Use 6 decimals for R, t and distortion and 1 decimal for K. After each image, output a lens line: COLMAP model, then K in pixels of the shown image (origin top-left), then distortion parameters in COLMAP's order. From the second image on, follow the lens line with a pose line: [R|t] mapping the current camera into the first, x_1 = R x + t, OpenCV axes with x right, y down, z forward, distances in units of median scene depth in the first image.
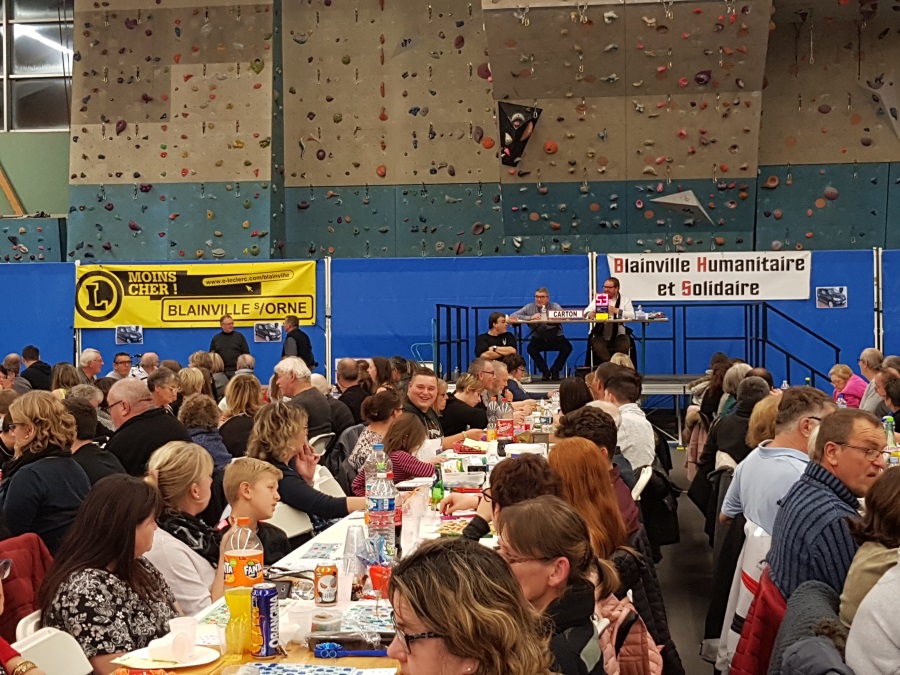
lens RADIAL K [[1286.6, 0, 451.1], [0, 1286.6, 335.5], [0, 0, 1]] dist [0.066342, 0.000000]
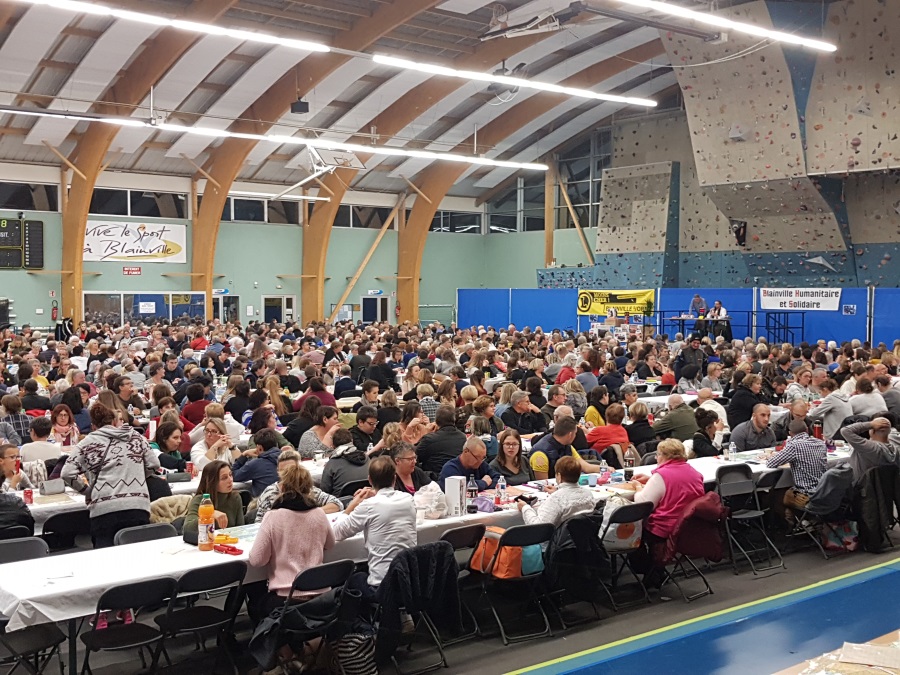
lens RADIAL K [[996.7, 0, 449.8], [0, 996.7, 339.3], [0, 0, 1]] dist [0.016815, 0.000000]
pose [[0.743813, 0.040704, -0.667147, 0.818340], [-0.016836, 0.998968, 0.042179, -0.035413], [0.668176, -0.020141, 0.743731, -0.610330]]
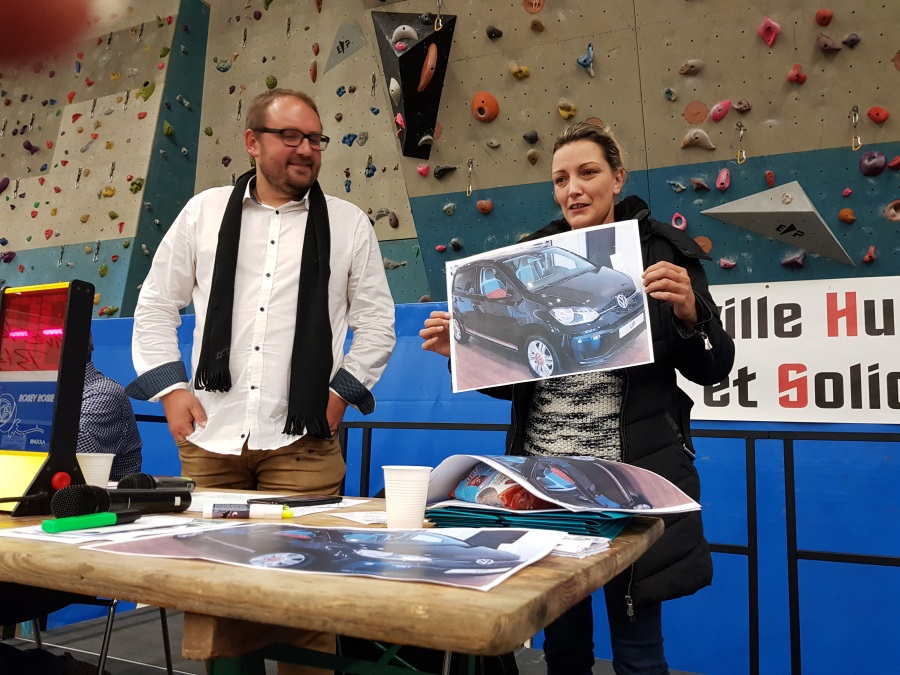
lens RADIAL K [[721.2, 0, 446.9], [0, 721.2, 347.1], [0, 0, 1]] dist [0.001583, -0.020283]
pose [[0.966971, 0.007597, -0.254773, 0.131665], [-0.045523, 0.988632, -0.143299, -0.014481], [0.250788, 0.150164, 0.956324, 0.732305]]
